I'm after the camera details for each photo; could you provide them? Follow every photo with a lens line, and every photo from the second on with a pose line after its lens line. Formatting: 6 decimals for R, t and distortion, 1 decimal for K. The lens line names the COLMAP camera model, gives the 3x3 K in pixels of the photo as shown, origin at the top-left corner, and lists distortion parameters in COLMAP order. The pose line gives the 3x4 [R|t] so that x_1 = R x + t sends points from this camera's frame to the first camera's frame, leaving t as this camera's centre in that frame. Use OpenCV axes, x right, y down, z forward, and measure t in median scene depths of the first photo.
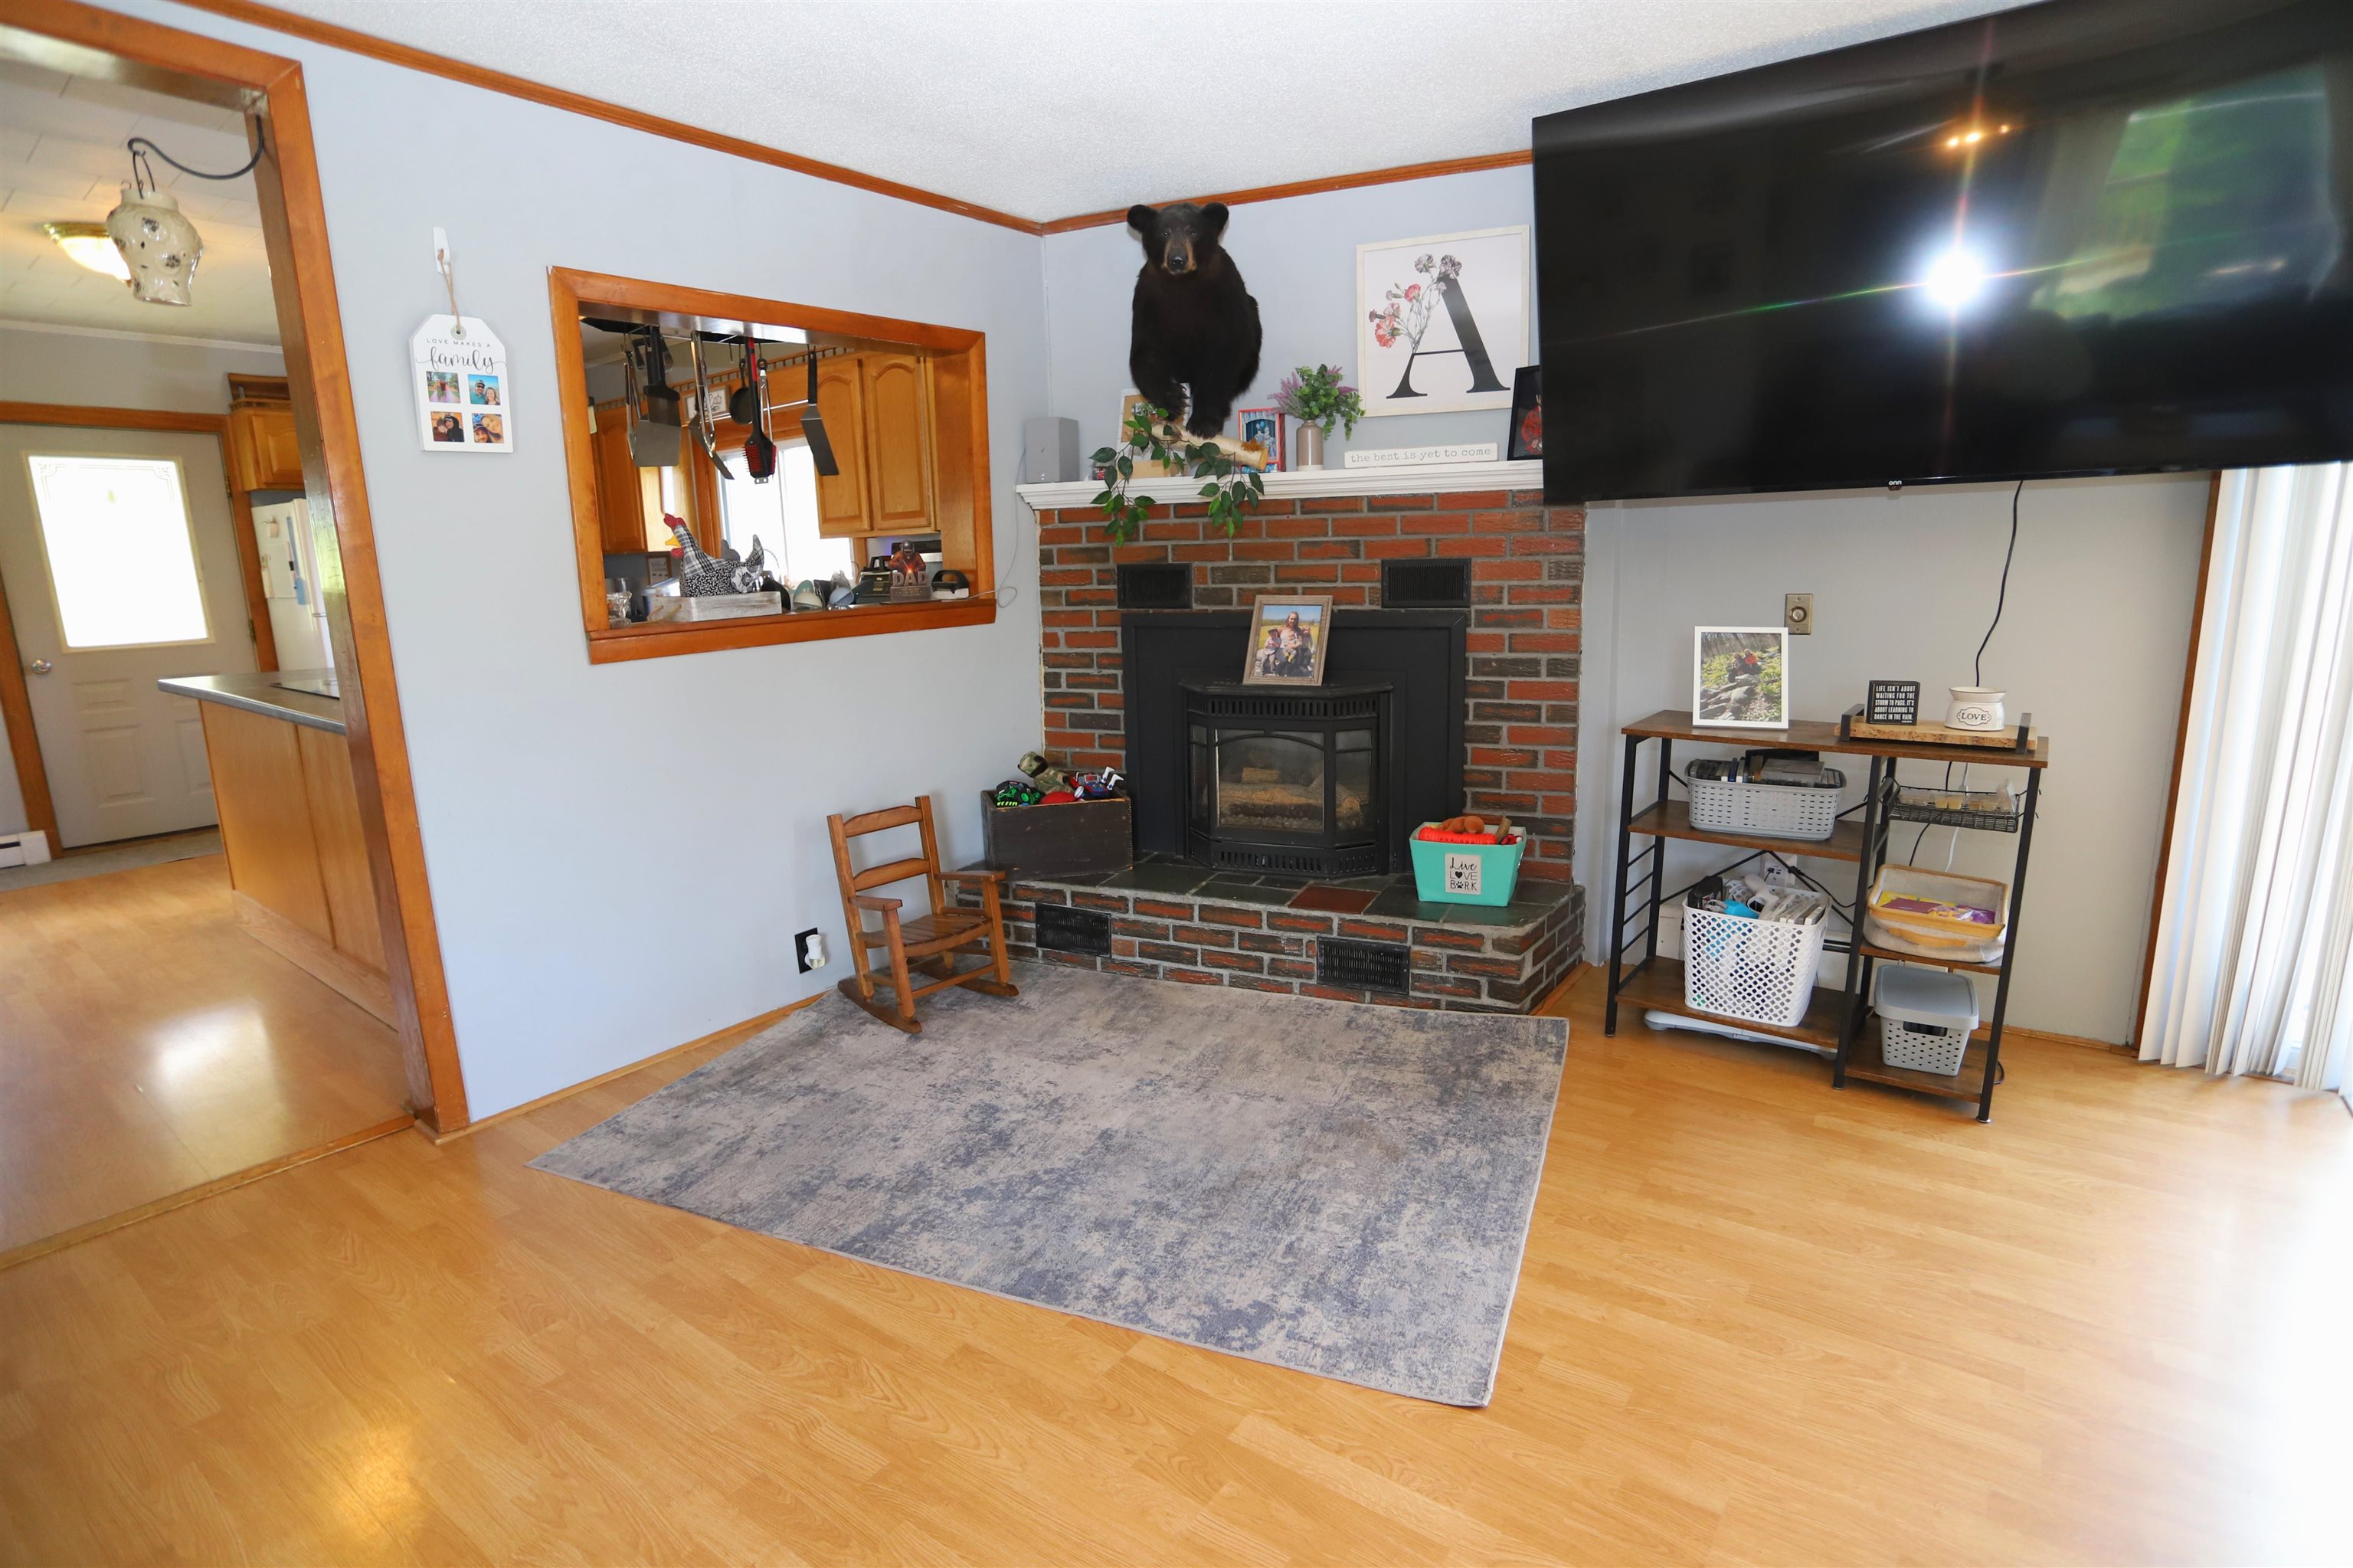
lens RADIAL K [[1152.9, 0, 1185.1], [0, 1152.9, 782.1], [0, 0, 1]] dist [-0.068011, 0.024765]
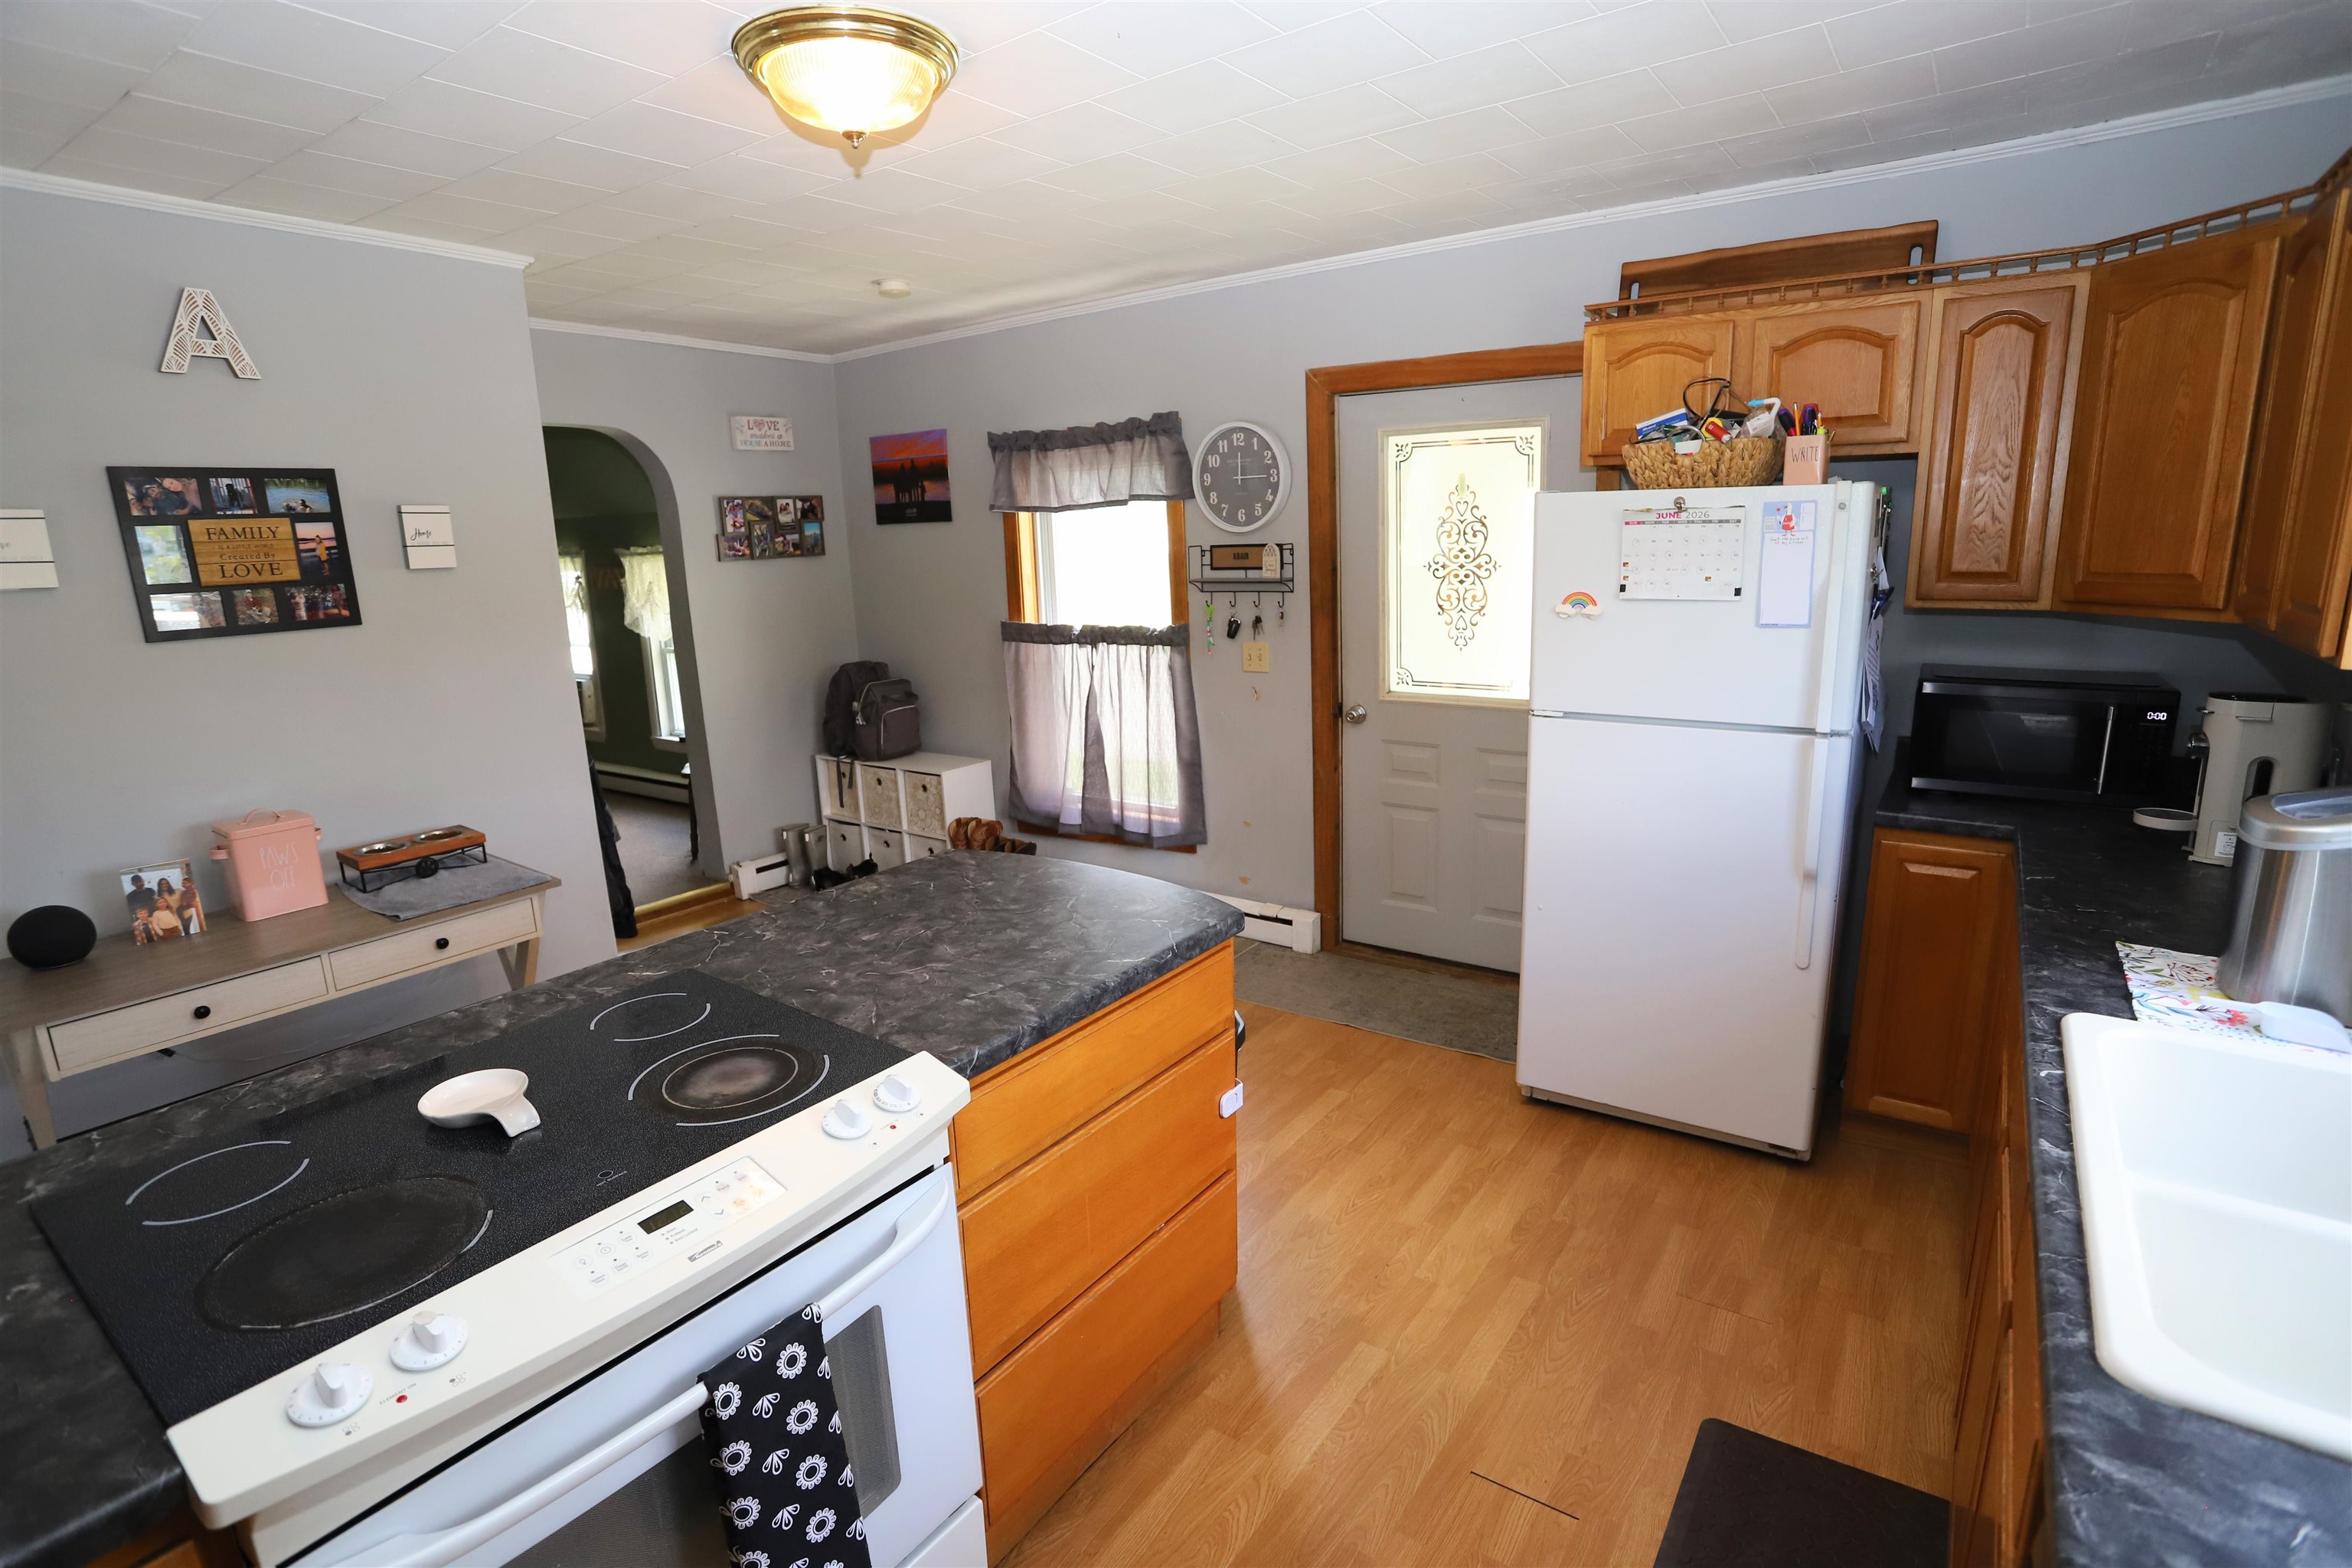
lens RADIAL K [[1139.5, 0, 1182.2], [0, 1139.5, 783.4], [0, 0, 1]] dist [-0.073443, 0.030719]
pose [[0.041286, 0.241003, -0.969646, -0.418785], [-0.167768, 0.958367, 0.231057, -0.346801], [0.984962, 0.153136, 0.080000, 1.296882]]
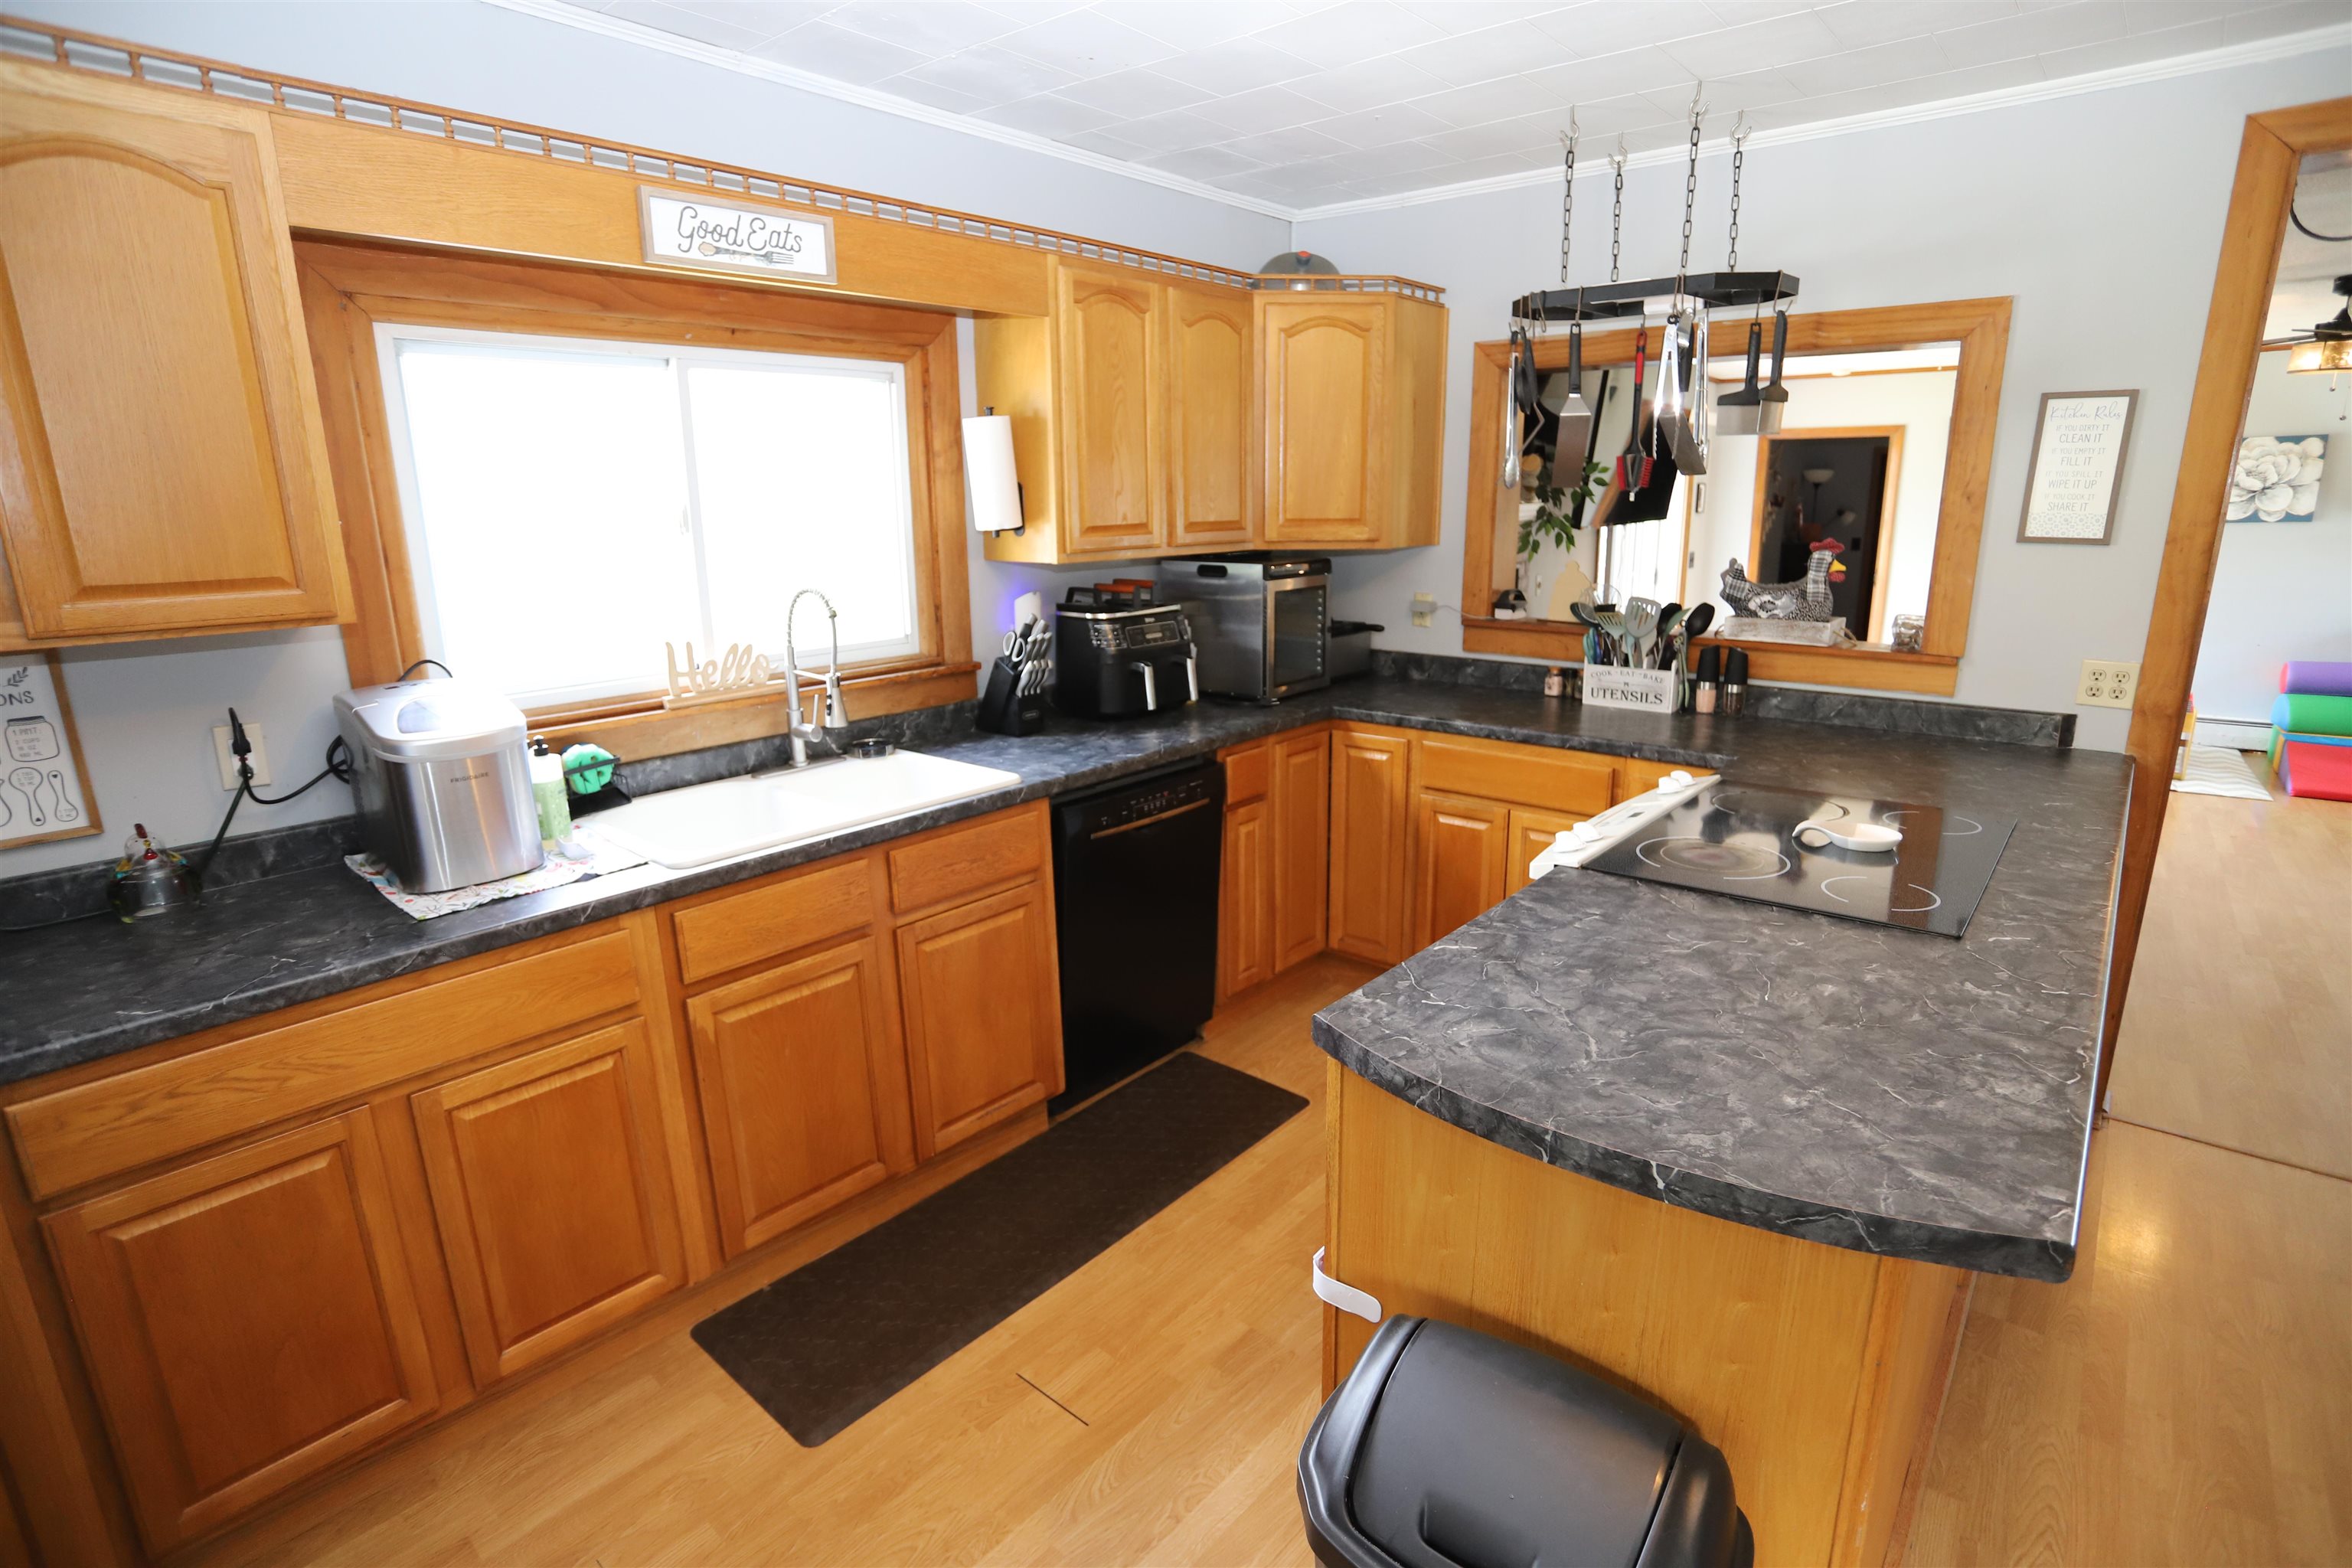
lens RADIAL K [[1144.3, 0, 1183.9], [0, 1144.3, 784.0], [0, 0, 1]] dist [-0.084042, 0.040674]
pose [[0.056165, -0.215635, 0.974857, -1.374708], [0.207762, 0.957549, 0.199837, -0.316740], [-0.976566, 0.191315, 0.098581, 1.376639]]
